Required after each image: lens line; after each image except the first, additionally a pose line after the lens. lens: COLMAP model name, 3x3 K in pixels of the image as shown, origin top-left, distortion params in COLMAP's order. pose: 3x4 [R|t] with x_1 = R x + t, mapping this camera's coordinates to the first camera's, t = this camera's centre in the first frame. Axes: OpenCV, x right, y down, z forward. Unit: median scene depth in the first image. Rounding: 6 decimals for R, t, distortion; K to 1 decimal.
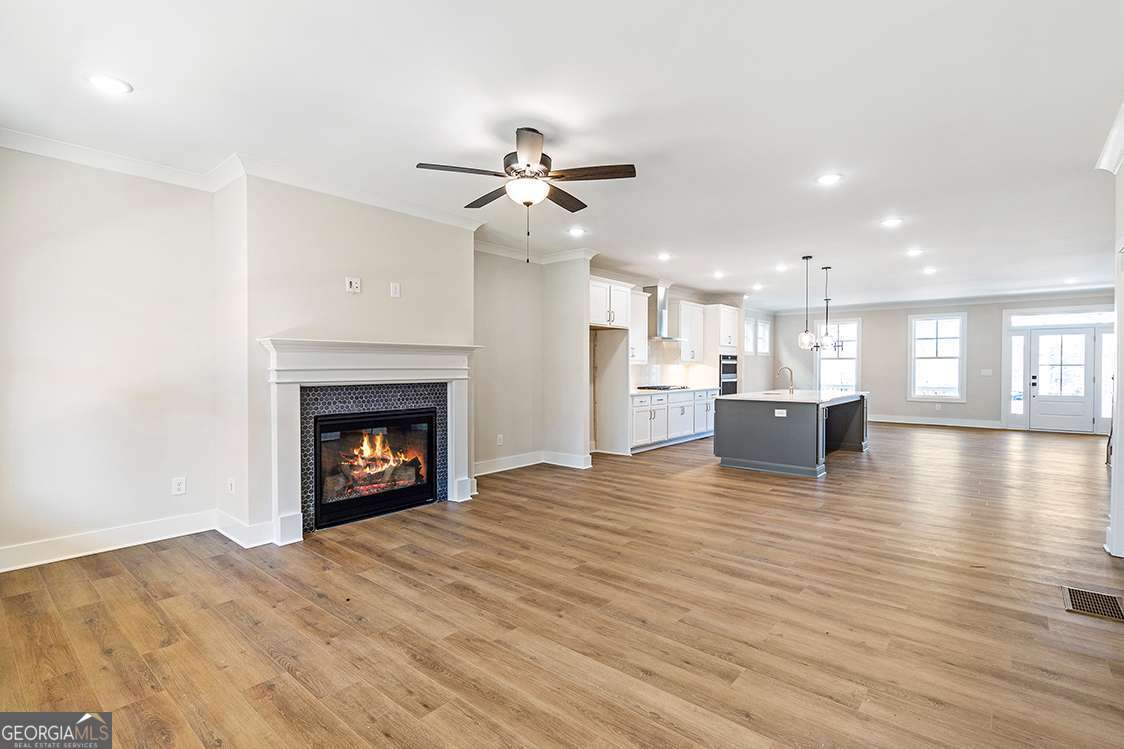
lens RADIAL K [[535.6, 0, 562.0], [0, 535.6, 374.5], [0, 0, 1]] dist [-0.007120, -0.000011]
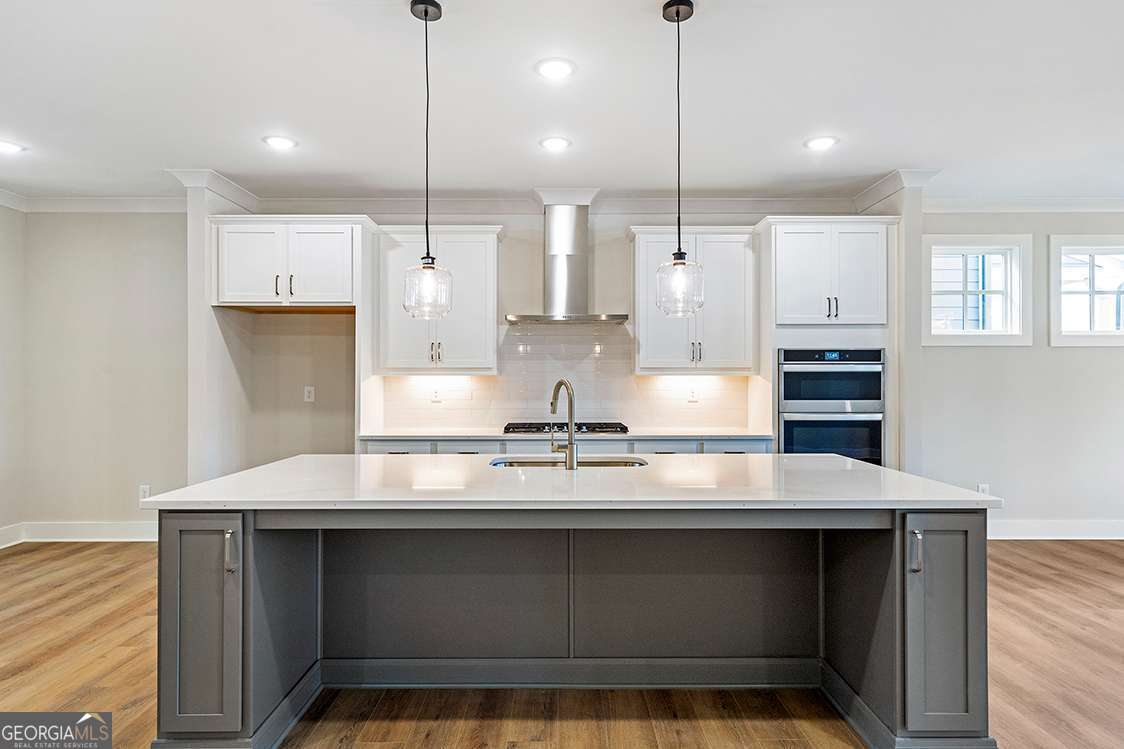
lens RADIAL K [[640.1, 0, 562.0], [0, 640.1, 374.5], [0, 0, 1]] dist [0.002669, 0.000554]
pose [[0.647785, -0.001939, -0.761820, 0.542679], [-0.008622, 0.999914, -0.009876, -0.012805], [0.761774, 0.012966, 0.647713, 0.586757]]
